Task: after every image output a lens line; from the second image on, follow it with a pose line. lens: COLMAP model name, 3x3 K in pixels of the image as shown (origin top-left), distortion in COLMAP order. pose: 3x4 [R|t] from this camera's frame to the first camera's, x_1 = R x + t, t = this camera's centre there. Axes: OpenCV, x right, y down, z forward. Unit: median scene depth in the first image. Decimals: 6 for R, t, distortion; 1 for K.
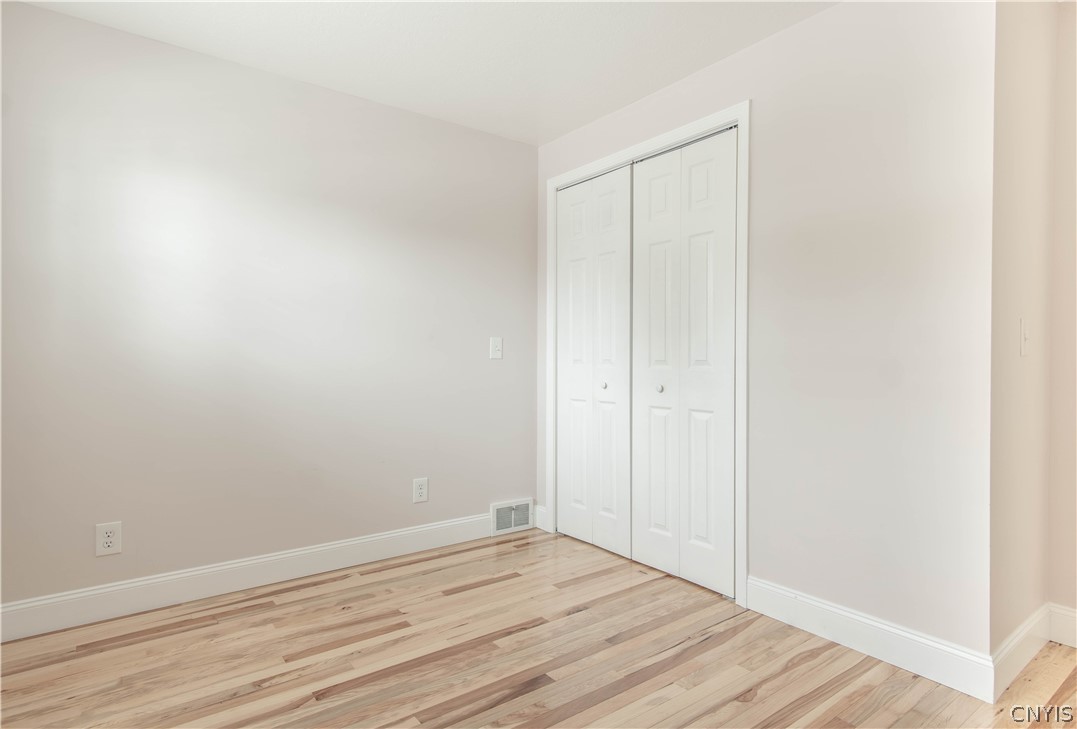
lens RADIAL K [[582.6, 0, 538.5], [0, 582.6, 364.5], [0, 0, 1]] dist [0.003008, 0.000212]
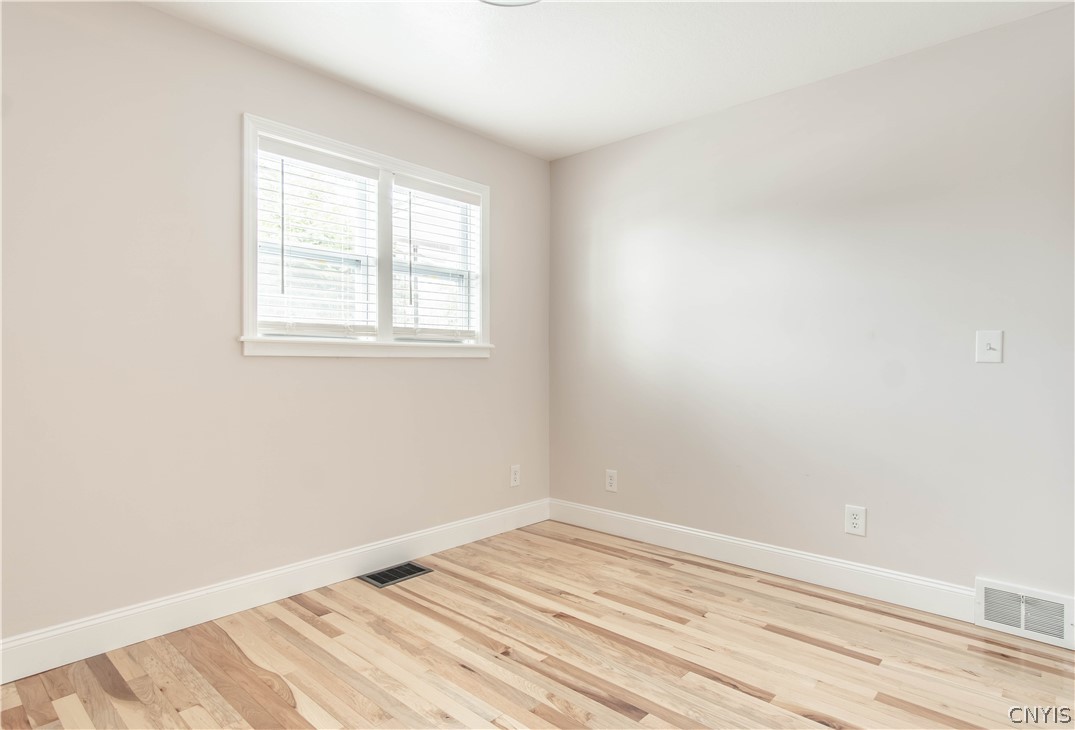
lens RADIAL K [[582.9, 0, 557.1], [0, 582.9, 355.0], [0, 0, 1]] dist [0.002690, 0.001335]
pose [[0.195753, -0.010415, -0.980598, 0.716839], [-0.010129, 0.999869, -0.012642, -0.006875], [0.980601, 0.012407, 0.195621, 0.559044]]
